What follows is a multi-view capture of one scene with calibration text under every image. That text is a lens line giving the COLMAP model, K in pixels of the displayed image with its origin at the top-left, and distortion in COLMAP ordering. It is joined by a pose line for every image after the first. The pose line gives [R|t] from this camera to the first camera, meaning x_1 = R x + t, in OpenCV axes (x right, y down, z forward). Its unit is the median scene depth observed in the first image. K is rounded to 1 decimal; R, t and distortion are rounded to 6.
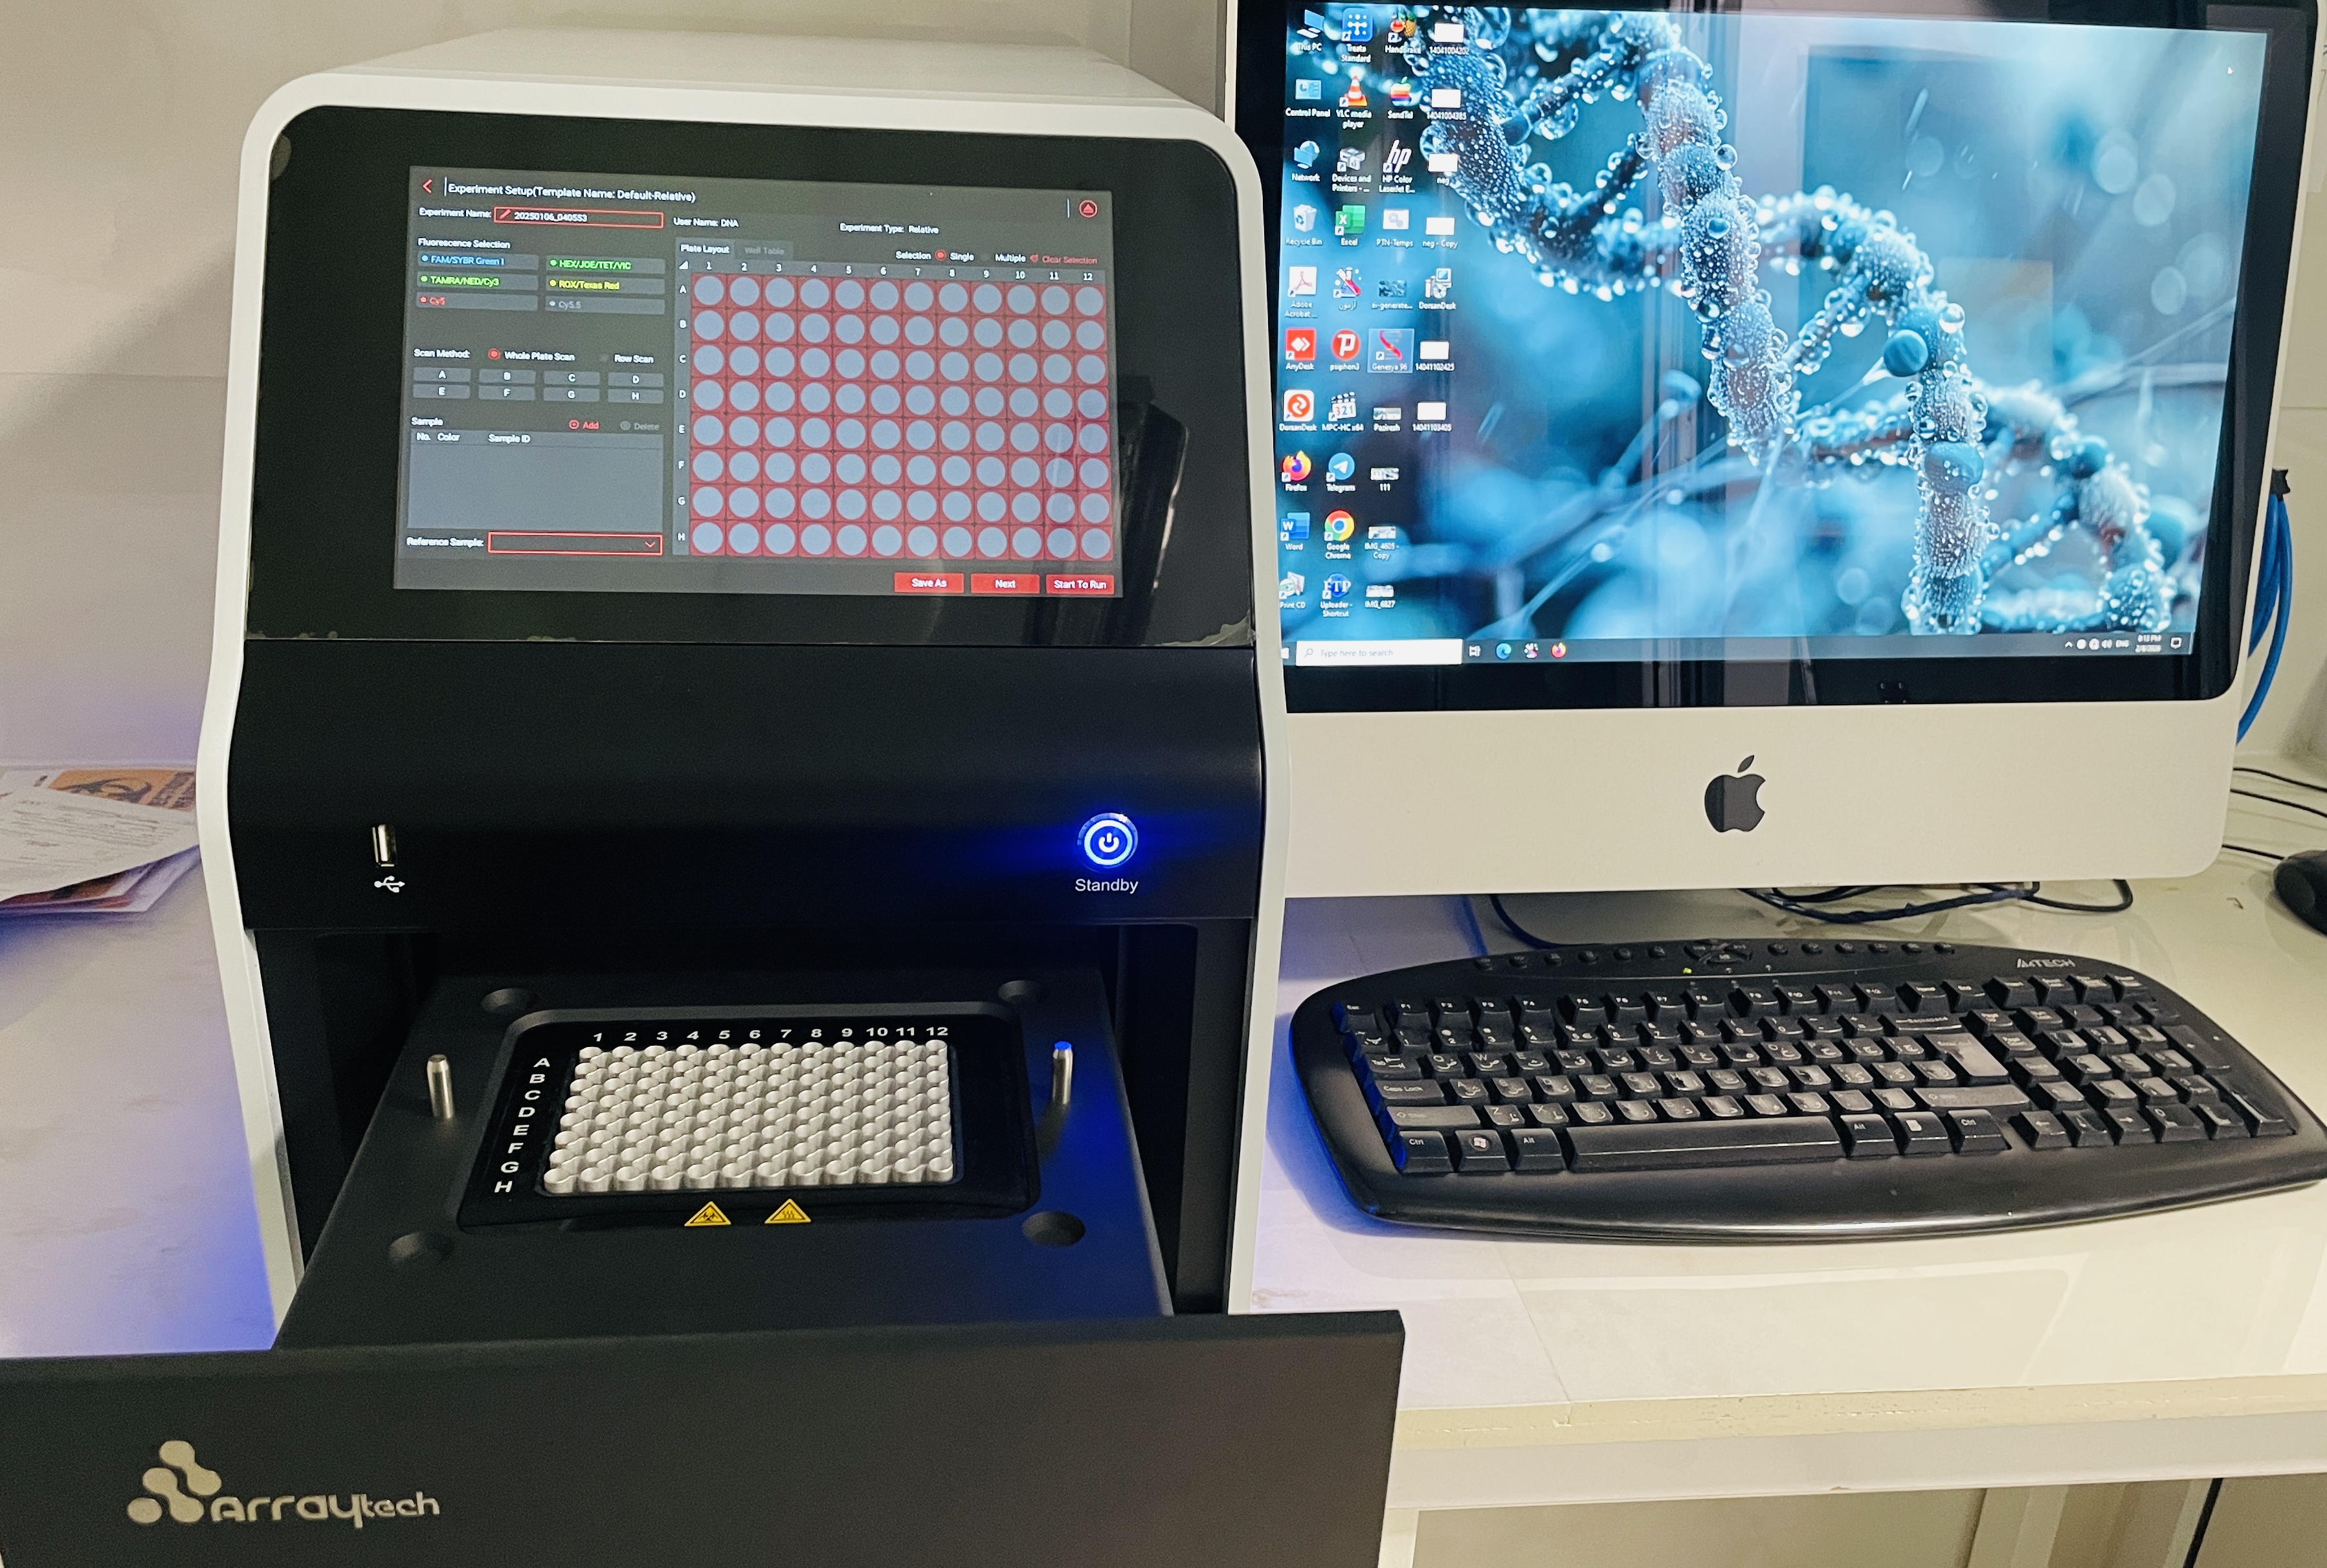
lens RADIAL K [[2034.1, 0, 1163.5], [0, 2034.1, 784.0], [0, 0, 1]] dist [0.073221, -0.122671]
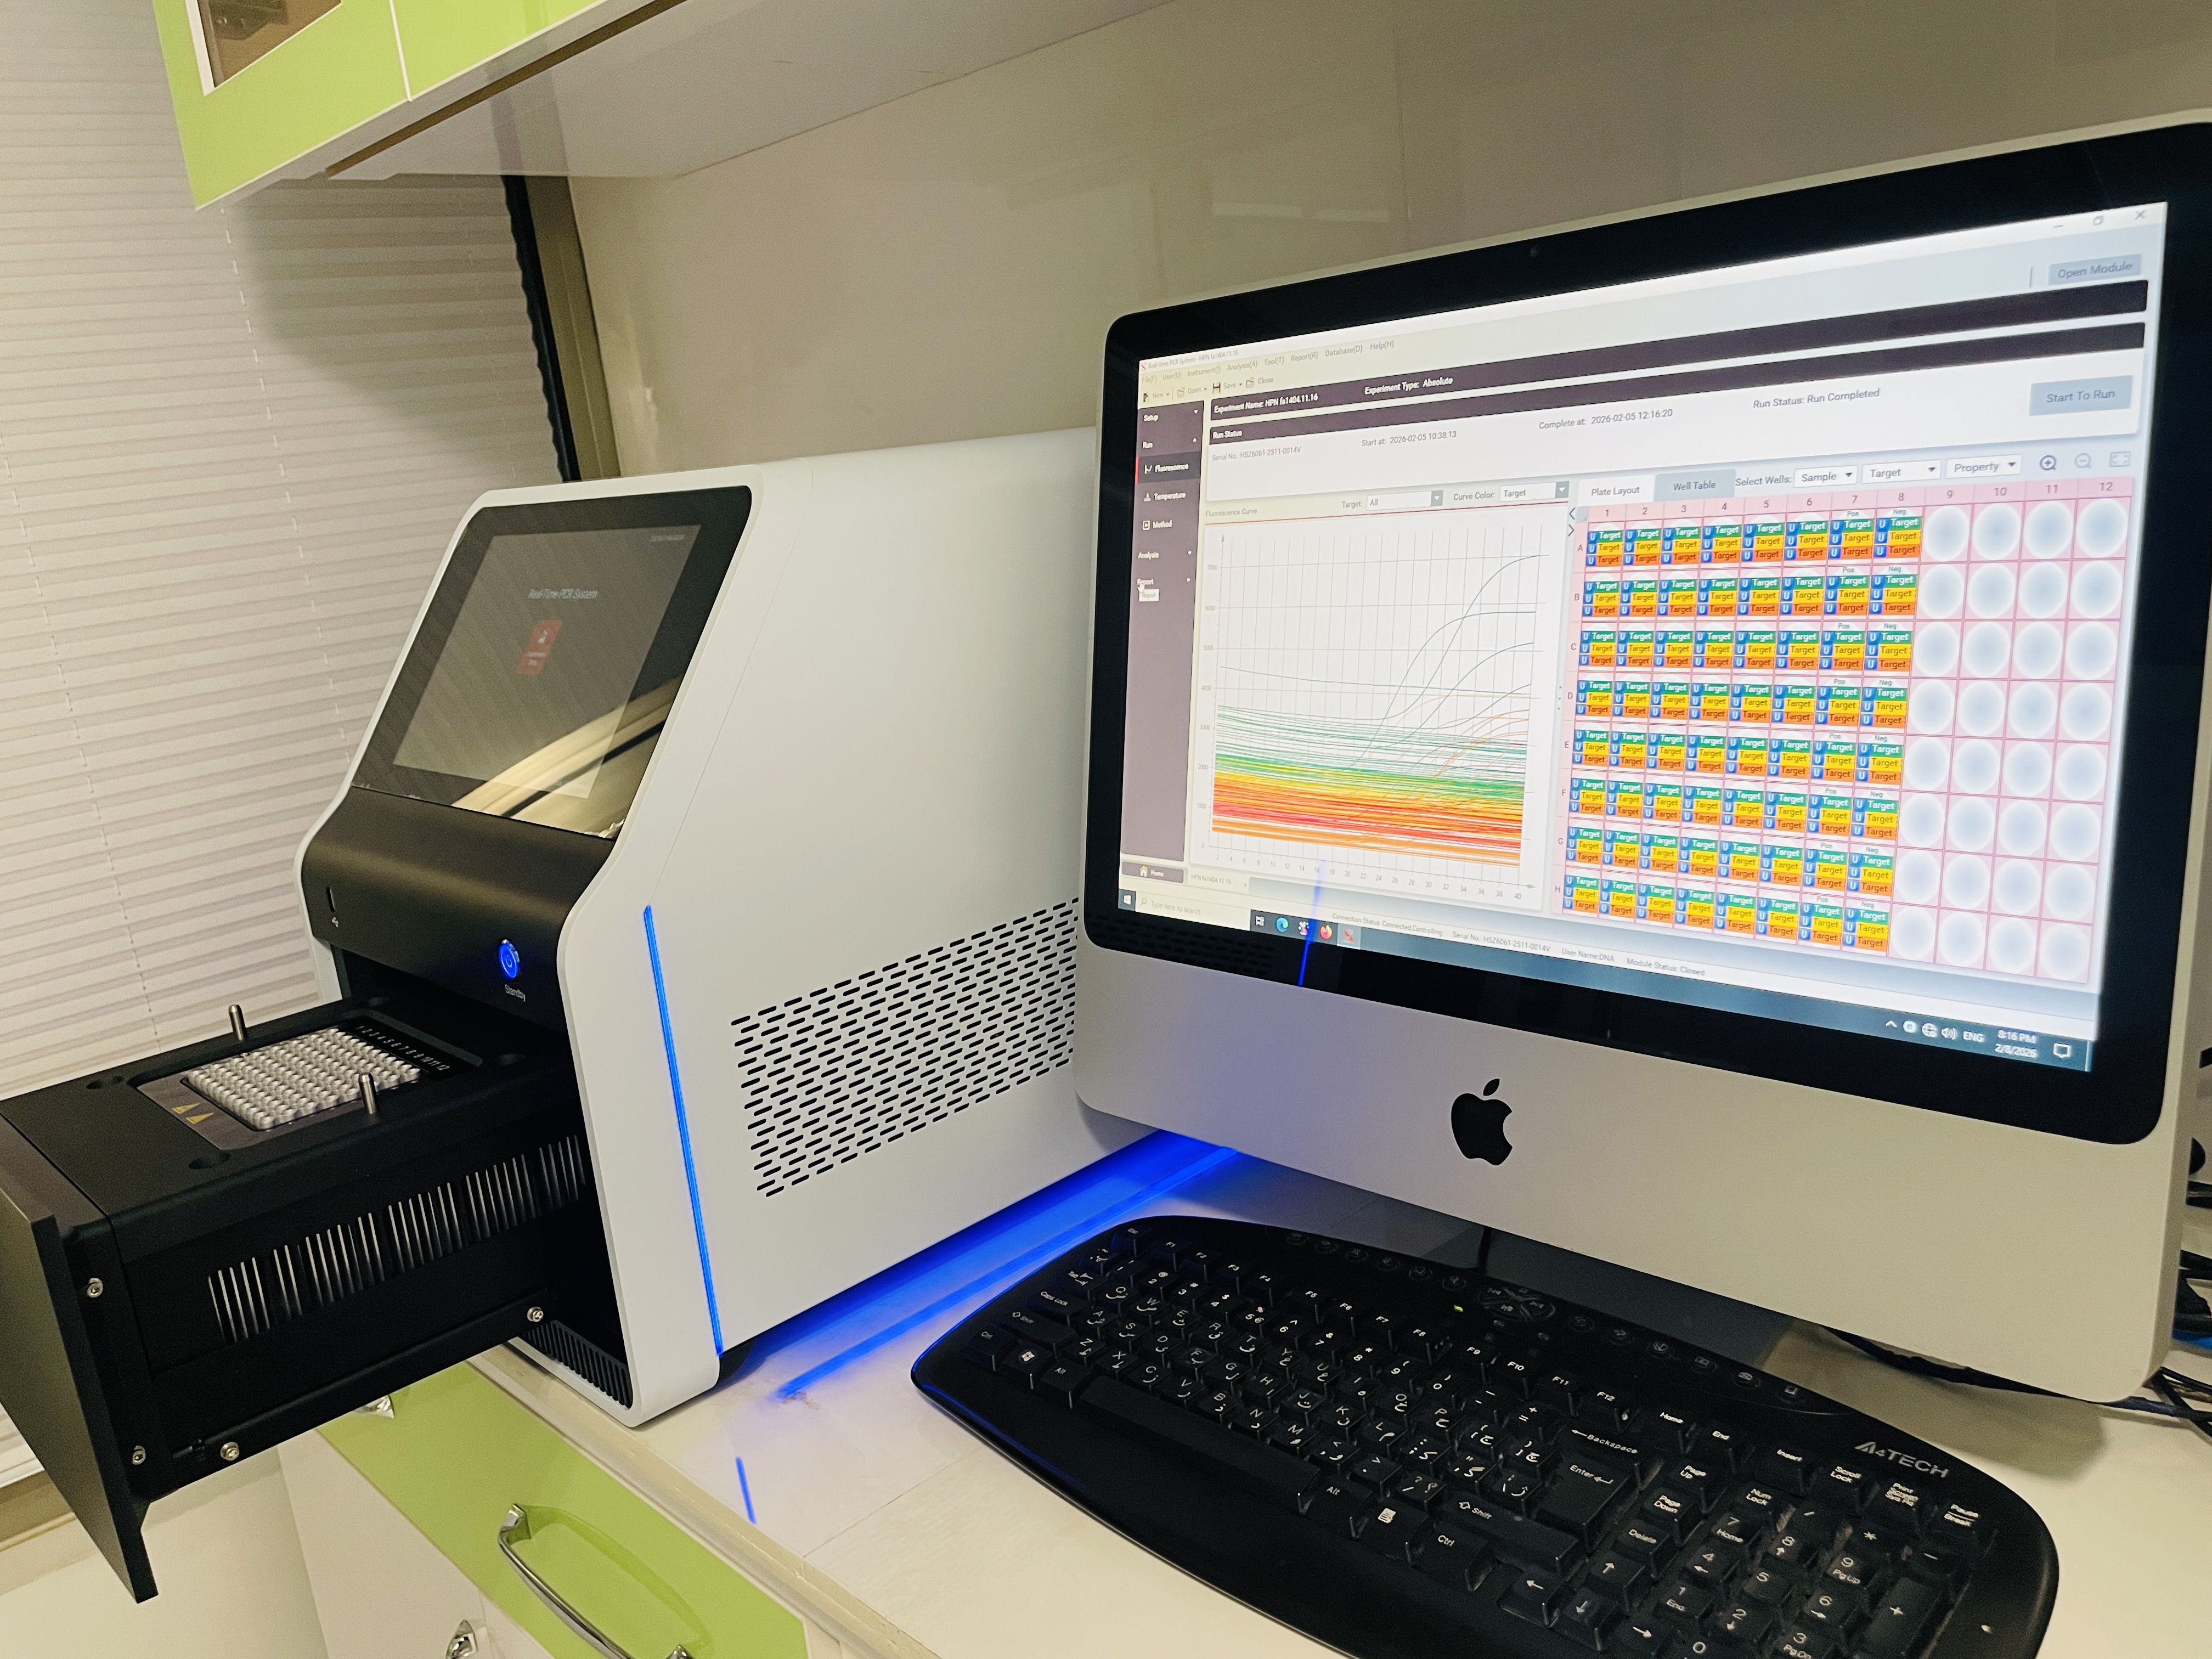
lens RADIAL K [[1720.9, 0, 1108.2], [0, 1720.9, 776.0], [0, 0, 1]] dist [0.063863, -0.100080]
pose [[0.593585, 0.056967, -0.802753, 1.167165], [-0.181195, 0.981340, -0.064342, -0.096282], [0.784108, 0.183648, 0.592830, 0.566296]]
